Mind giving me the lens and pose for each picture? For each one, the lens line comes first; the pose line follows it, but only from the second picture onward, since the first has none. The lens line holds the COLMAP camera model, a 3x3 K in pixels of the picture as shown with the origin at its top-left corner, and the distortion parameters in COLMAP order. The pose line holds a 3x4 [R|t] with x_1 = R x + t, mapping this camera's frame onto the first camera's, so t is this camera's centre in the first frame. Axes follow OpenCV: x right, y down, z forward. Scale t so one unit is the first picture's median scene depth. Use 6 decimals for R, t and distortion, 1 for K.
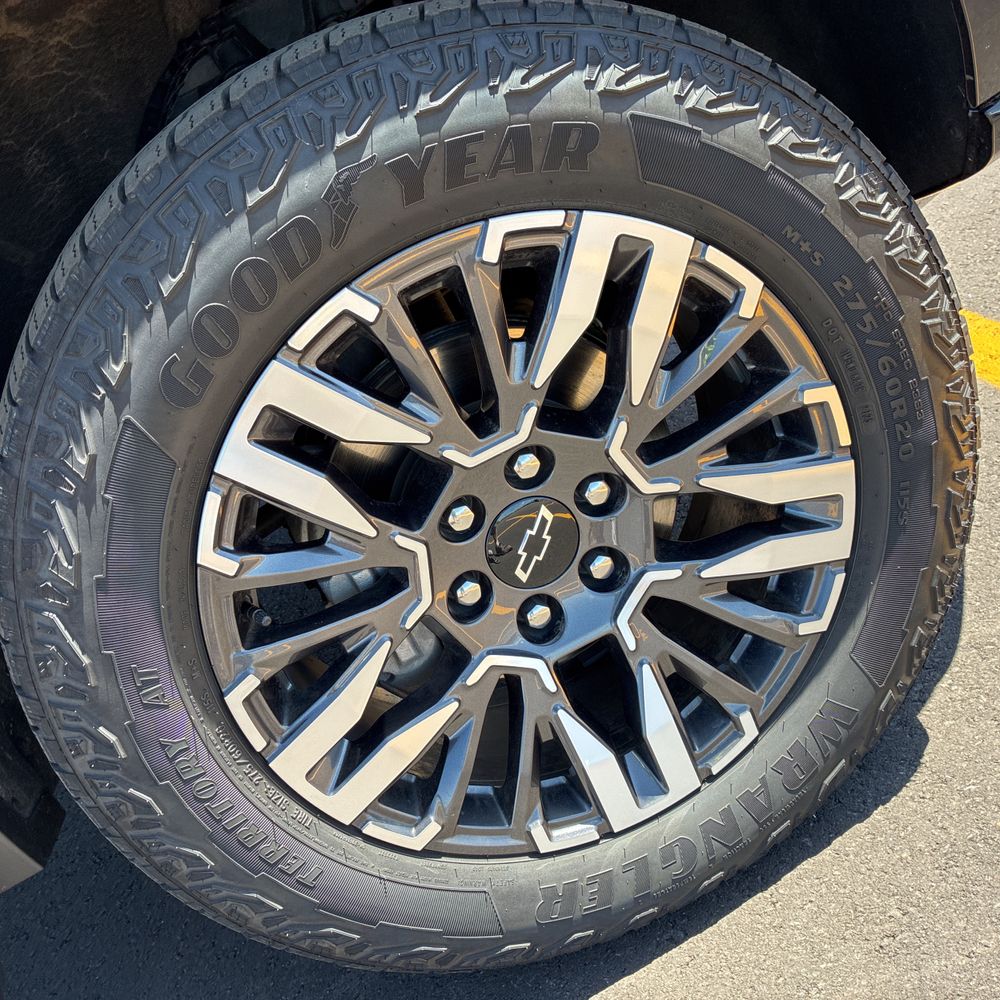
lens RADIAL K [[1043.2, 0, 500.0], [0, 1043.2, 500.0], [0, 0, 1]] dist [0.041428, -0.046894]
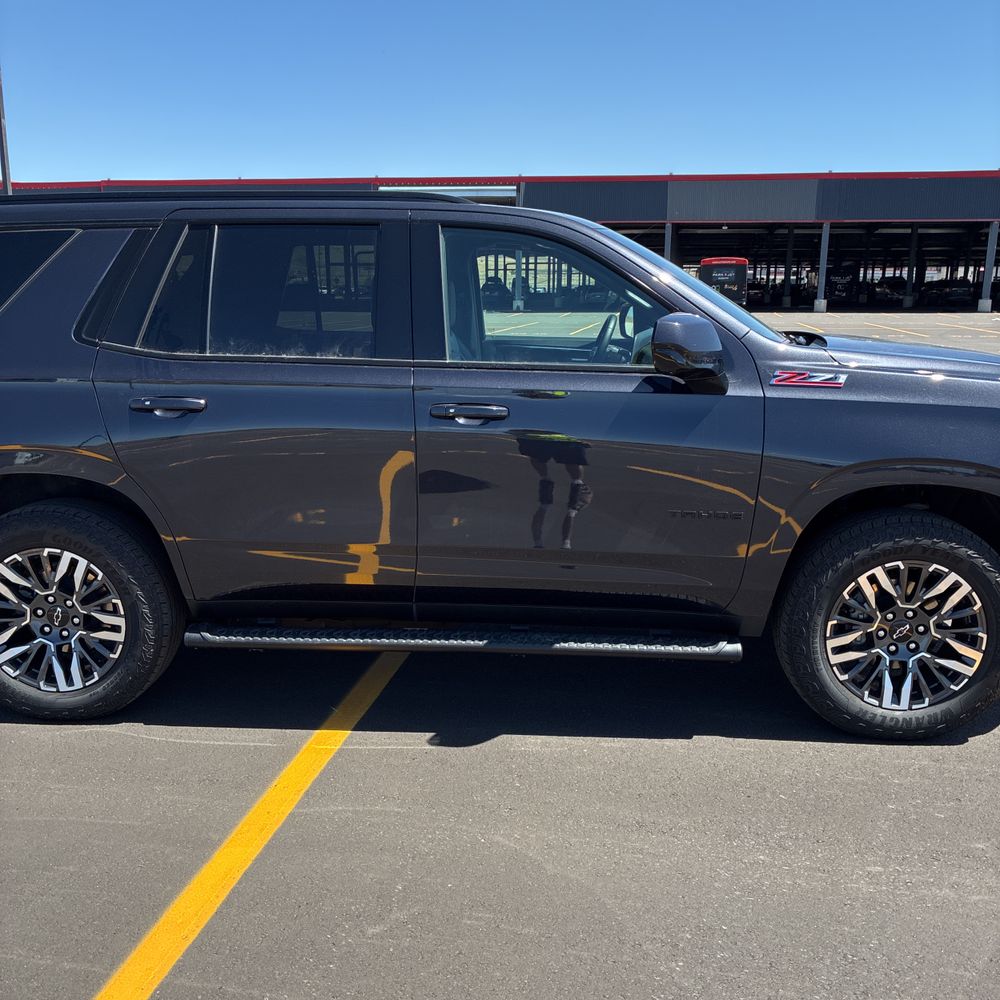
lens RADIAL K [[1043.2, 0, 500.0], [0, 1043.2, 500.0], [0, 0, 1]] dist [0.041428, -0.046894]
pose [[0.845104, 0.488996, -0.216060, -0.695769], [-0.520607, 0.844642, -0.124691, 0.986255], [0.121520, 0.217860, 0.968385, -3.480300]]
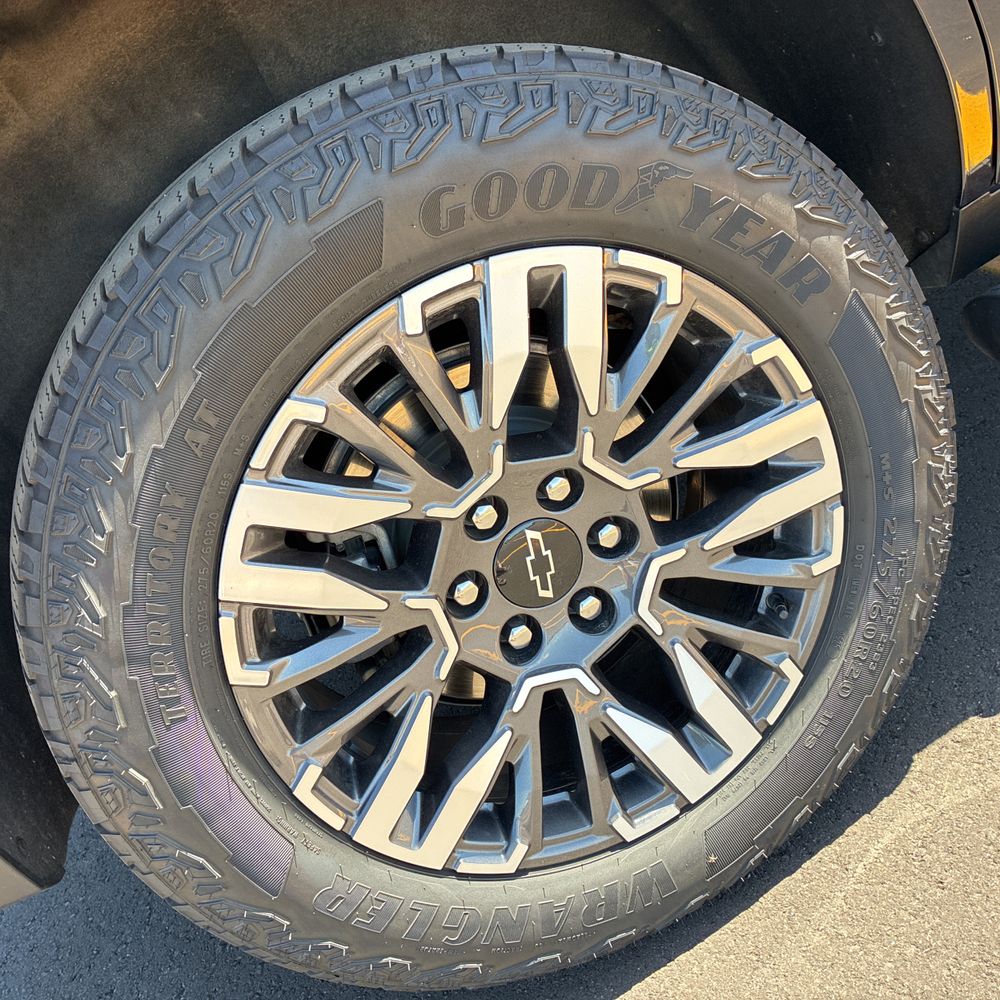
lens RADIAL K [[1043.2, 0, 500.0], [0, 1043.2, 500.0], [0, 0, 1]] dist [0.041428, -0.046894]
pose [[0.960215, -0.273699, -0.055467, 0.072439], [0.276384, 0.959829, 0.048376, -0.082776], [0.039999, -0.061781, 0.997288, -0.030325]]
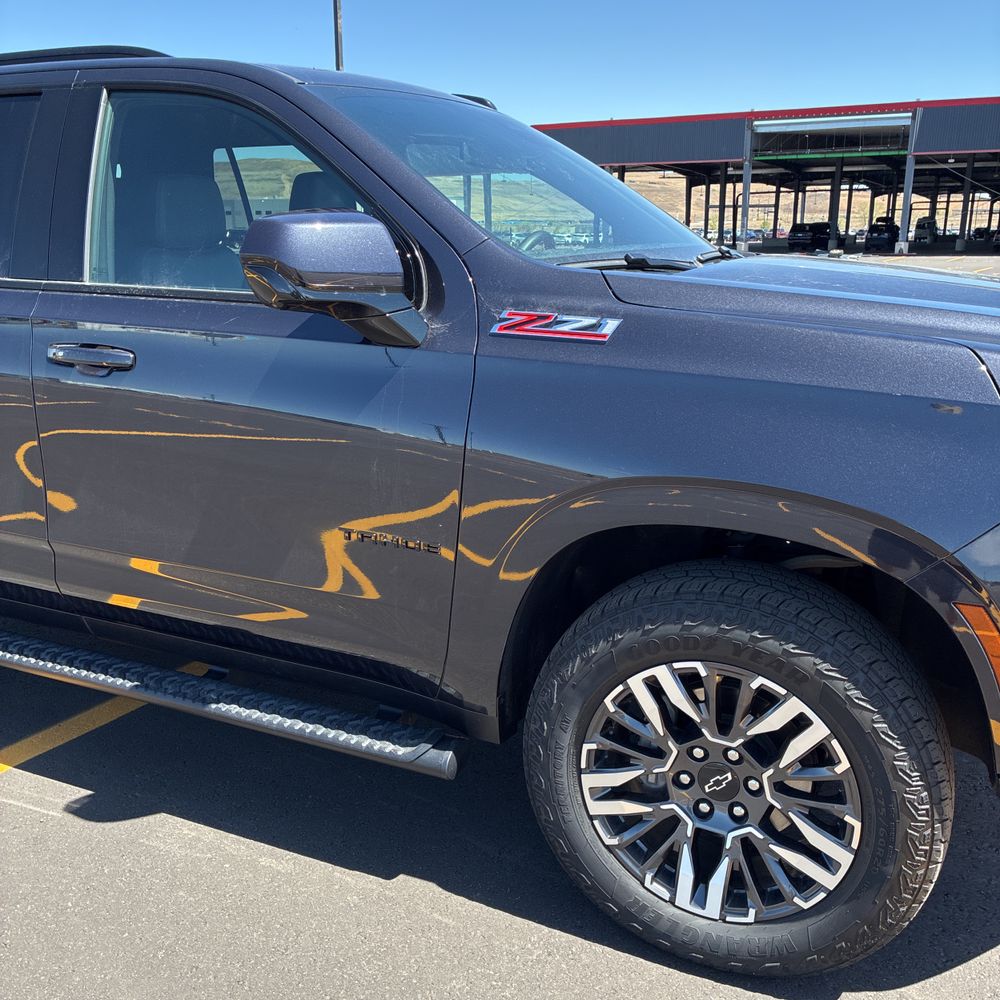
lens RADIAL K [[1027.9, 0, 502.0], [0, 1027.9, 492.1], [0, 0, 1]] dist [0.025717, -0.013553]
pose [[0.664536, 0.568939, -0.484459, 0.476021], [-0.589857, 0.797404, 0.127344, -0.502556], [0.458761, 0.201136, 0.865496, -1.410641]]
